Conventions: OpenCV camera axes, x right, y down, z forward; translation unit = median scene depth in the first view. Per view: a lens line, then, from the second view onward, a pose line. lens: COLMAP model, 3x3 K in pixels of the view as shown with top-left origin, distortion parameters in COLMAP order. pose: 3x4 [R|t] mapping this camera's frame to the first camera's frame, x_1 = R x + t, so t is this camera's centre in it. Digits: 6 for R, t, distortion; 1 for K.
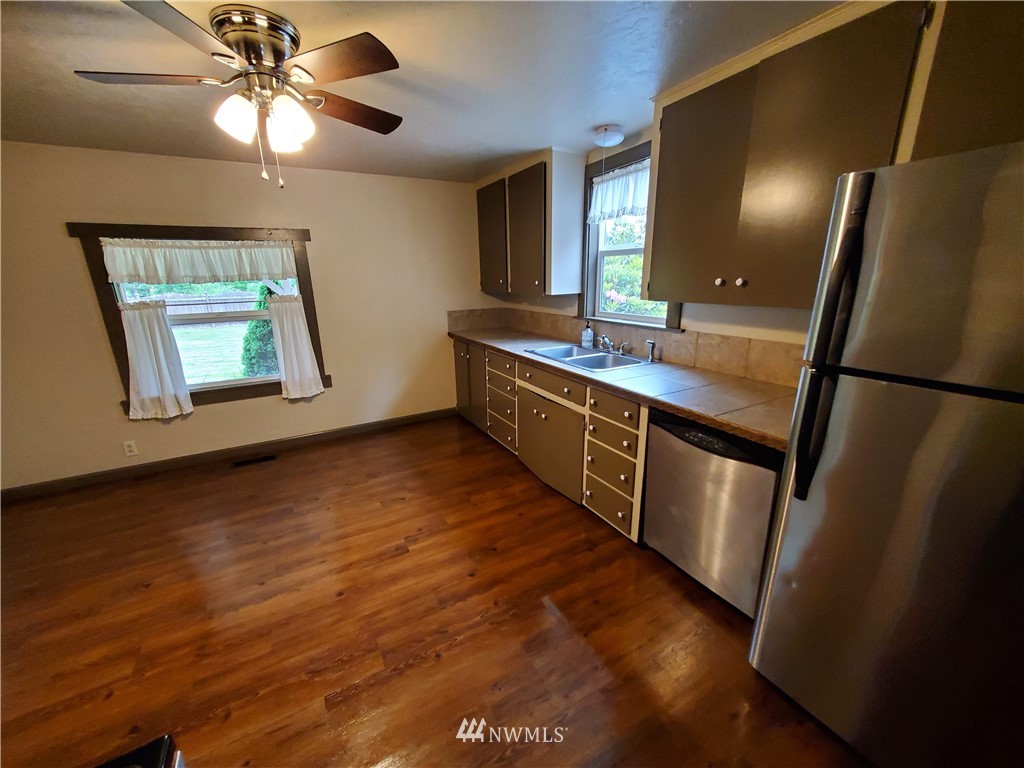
lens RADIAL K [[401.7, 0, 506.1], [0, 401.7, 392.5], [0, 0, 1]] dist [0.009063, -0.002463]
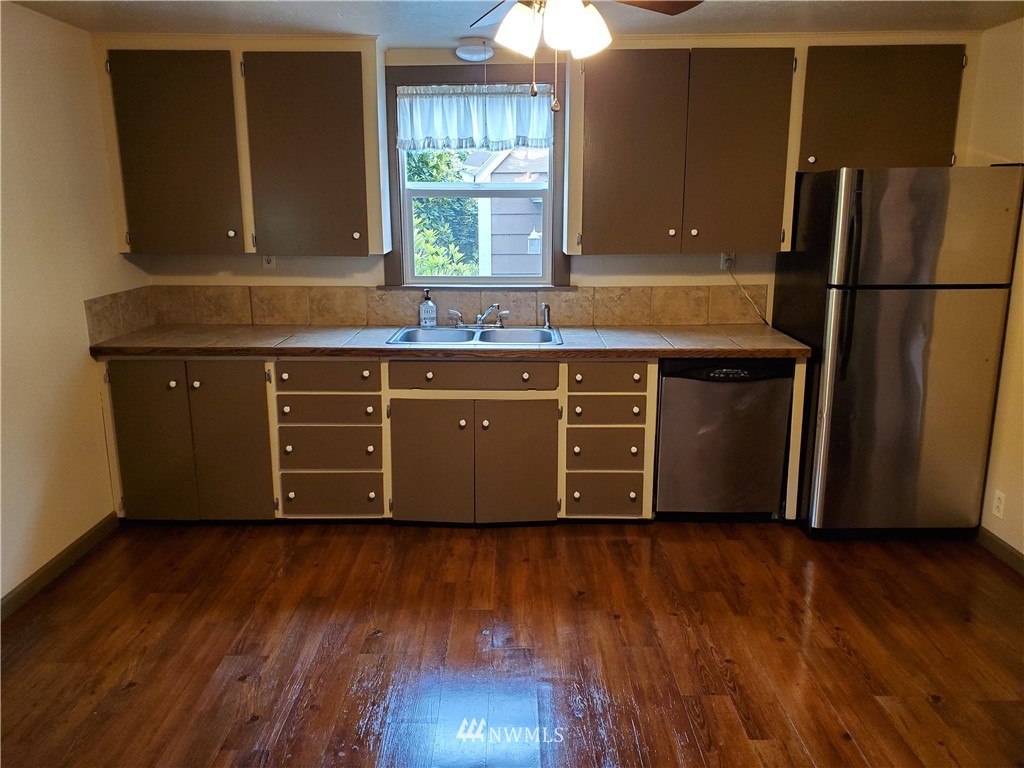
lens RADIAL K [[793.2, 0, 508.3], [0, 793.2, 384.0], [0, 0, 1]] dist [0.051273, -0.029544]
pose [[0.486588, -0.180848, 0.854708, -1.138340], [0.237734, 0.968830, 0.069652, -0.103238], [-0.840663, 0.169301, 0.514414, 0.263072]]
